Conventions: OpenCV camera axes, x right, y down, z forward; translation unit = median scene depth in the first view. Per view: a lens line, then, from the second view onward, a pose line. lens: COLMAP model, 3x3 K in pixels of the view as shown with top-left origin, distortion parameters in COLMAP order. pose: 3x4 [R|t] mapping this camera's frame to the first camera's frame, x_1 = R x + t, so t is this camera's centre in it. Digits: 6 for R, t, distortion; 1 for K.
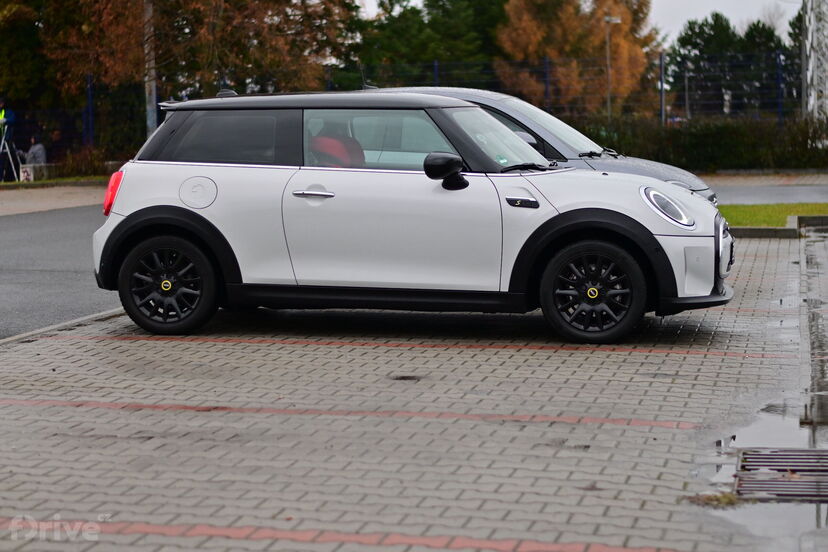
lens RADIAL K [[1795.1, 0, 414.0], [0, 1795.1, 276.0], [0, 0, 1]] dist [-0.037927, 0.353604]
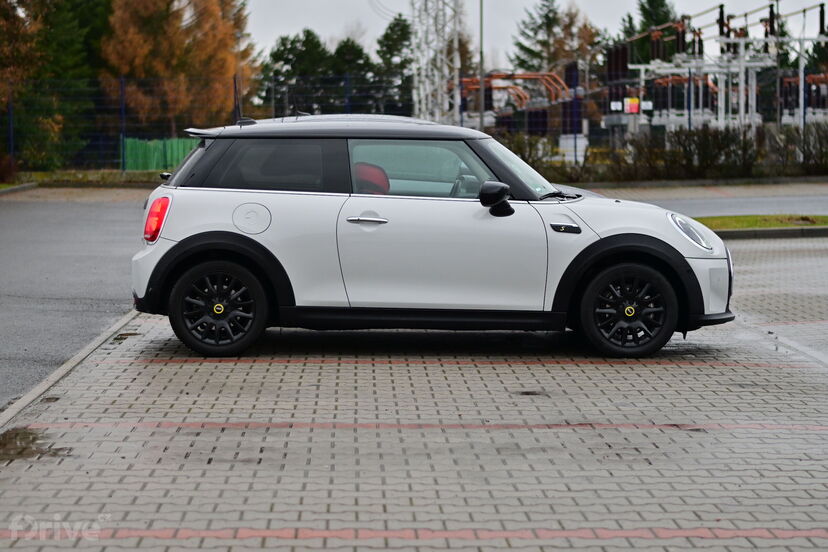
lens RADIAL K [[1776.6, 0, 414.0], [0, 1776.6, 276.0], [0, 0, 1]] dist [0.050596, 0.162398]
pose [[0.974279, -0.007680, 0.225215, -0.258145], [0.009185, 0.999942, -0.005634, -0.006787], [-0.225159, 0.007557, 0.974293, -0.019214]]
